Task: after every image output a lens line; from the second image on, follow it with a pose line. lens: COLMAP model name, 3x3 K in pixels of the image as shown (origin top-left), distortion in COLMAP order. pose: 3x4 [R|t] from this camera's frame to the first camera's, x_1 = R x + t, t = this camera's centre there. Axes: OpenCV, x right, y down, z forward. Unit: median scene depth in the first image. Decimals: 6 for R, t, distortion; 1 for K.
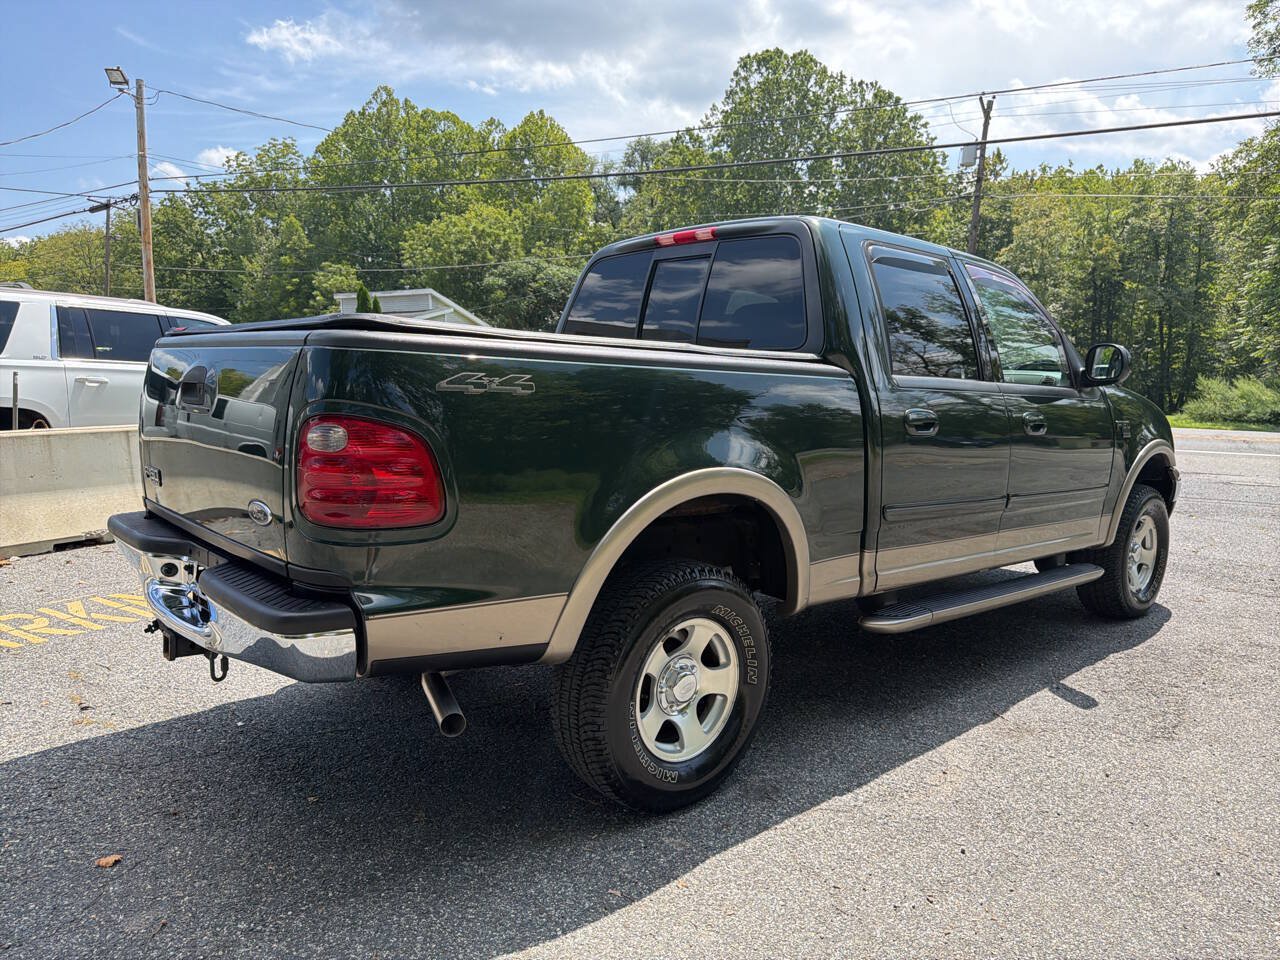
lens RADIAL K [[905.7, 0, 640.6], [0, 905.7, 477.7], [0, 0, 1]] dist [0.027820, -0.038250]
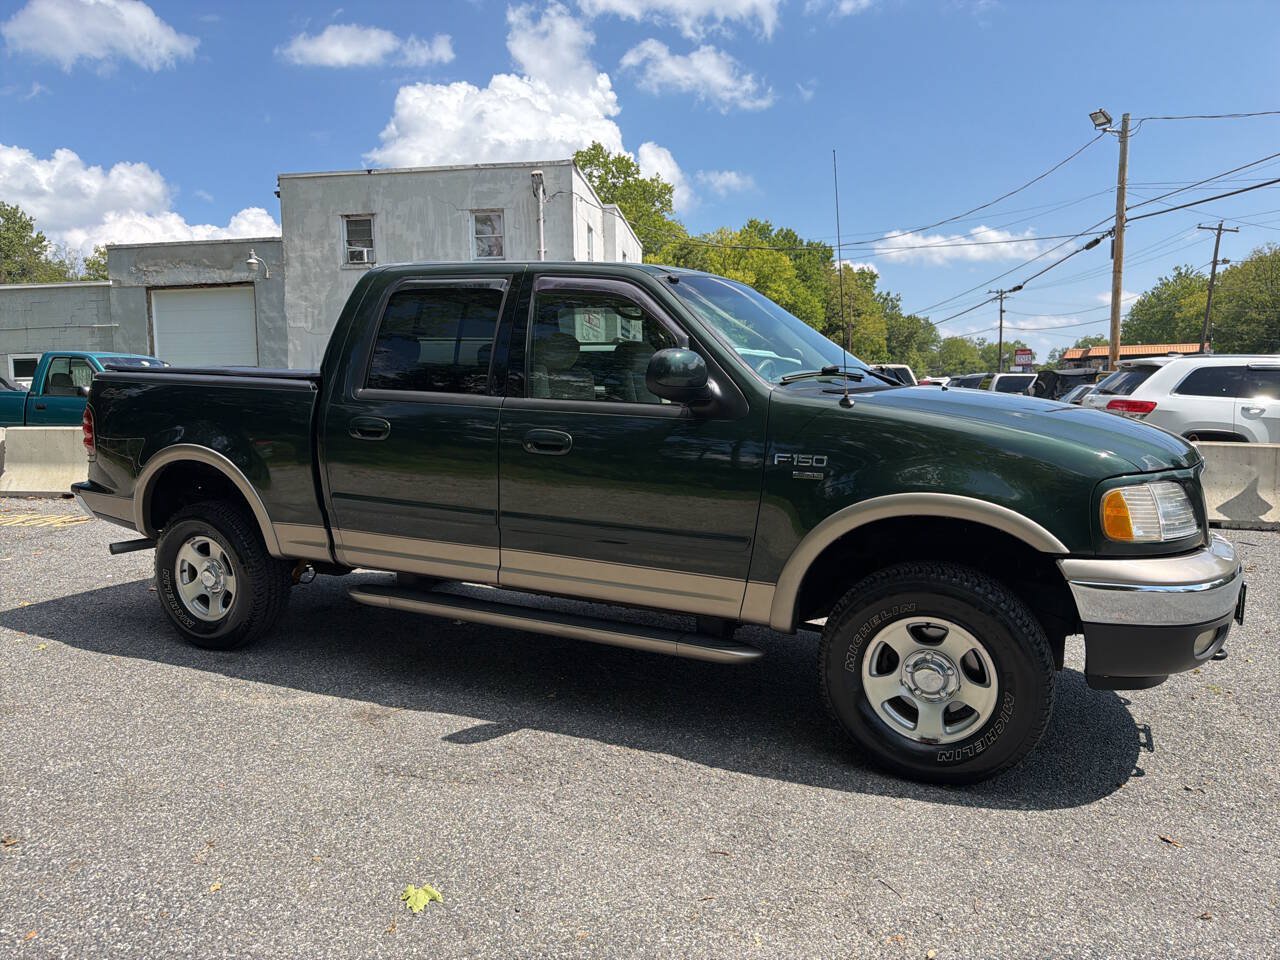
lens RADIAL K [[905.7, 0, 629.7], [0, 905.7, 468.9], [0, 0, 1]] dist [0.027820, -0.038250]
pose [[0.376835, 0.067288, -0.923833, 0.077653], [-0.103088, 0.994209, 0.030364, -0.004082], [0.920526, 0.083794, 0.381589, 0.043722]]
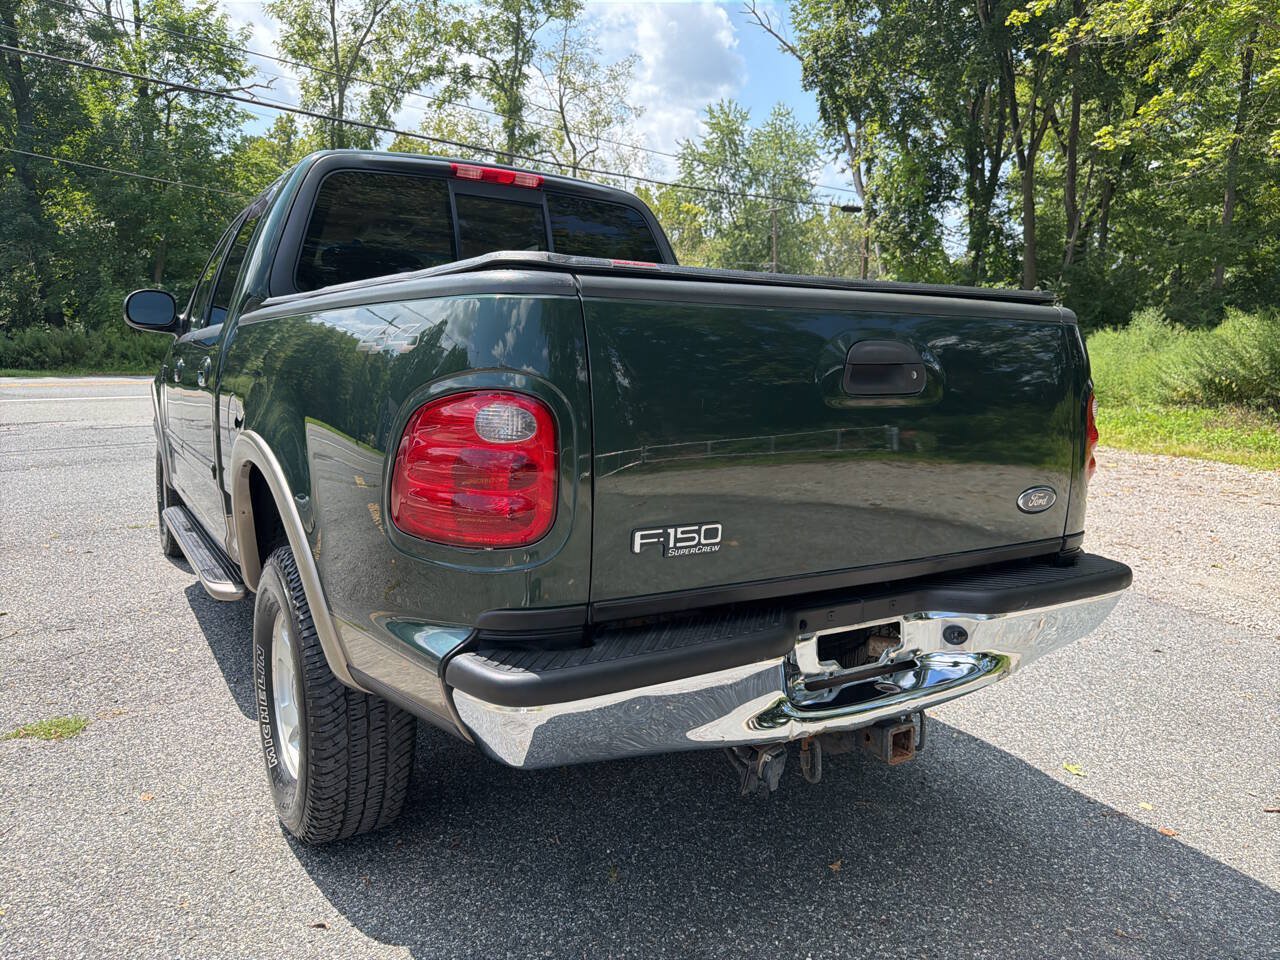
lens RADIAL K [[905.7, 0, 631.6], [0, 905.7, 477.9], [0, 0, 1]] dist [0.027820, -0.038250]
pose [[0.177039, -0.156923, 0.971613, -0.047026], [0.092787, 0.985472, 0.142254, -0.005218], [-0.979820, 0.064969, 0.189028, 0.041470]]
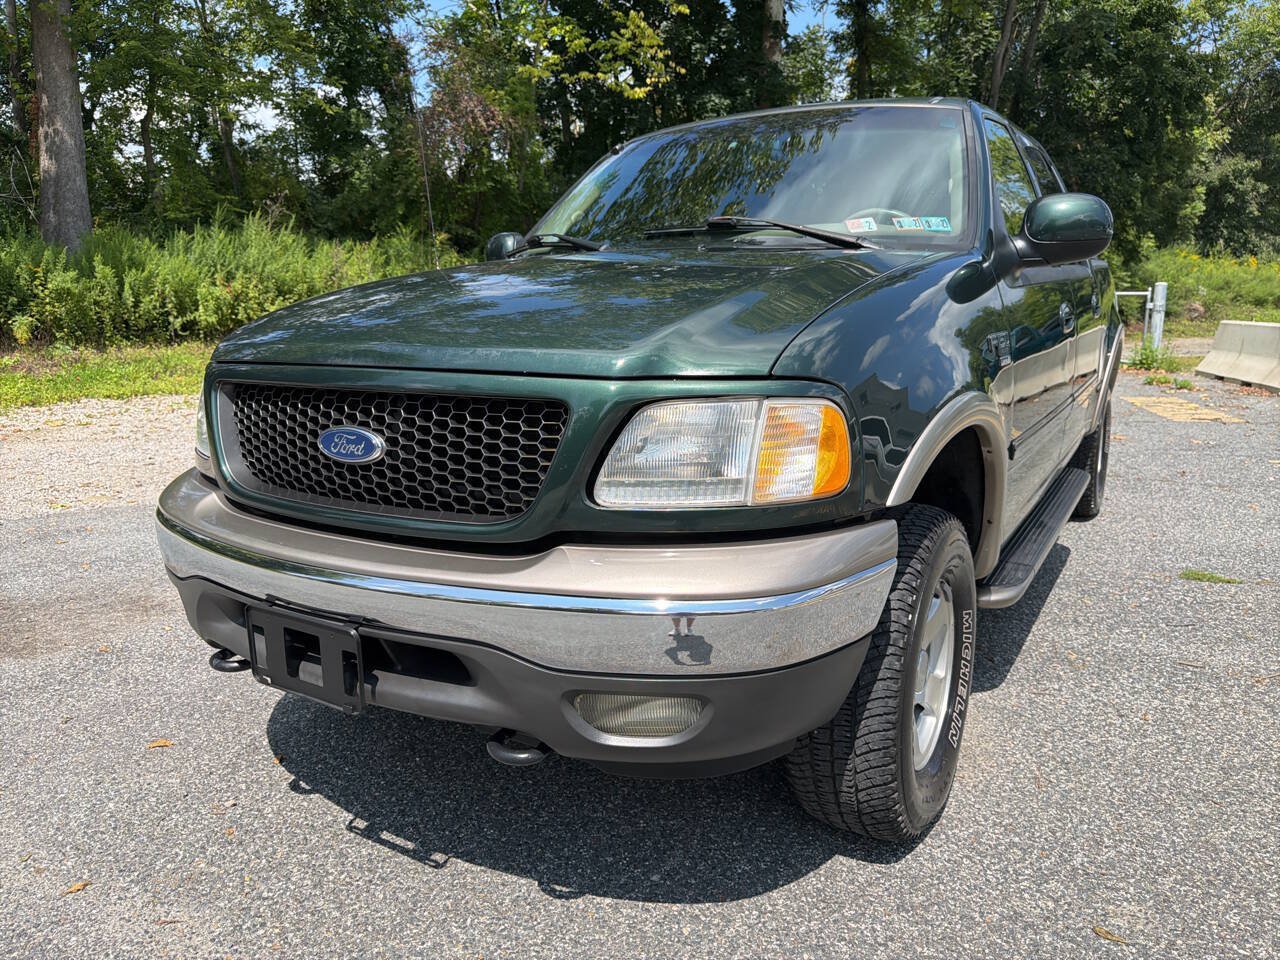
lens RADIAL K [[905.7, 0, 634.4], [0, 905.7, 486.5], [0, 0, 1]] dist [0.027820, -0.038250]
pose [[-0.959386, 0.048925, -0.277821, 0.041168], [-0.039079, 0.952299, 0.302653, -0.011597], [0.279376, 0.301218, -0.911711, 0.120370]]
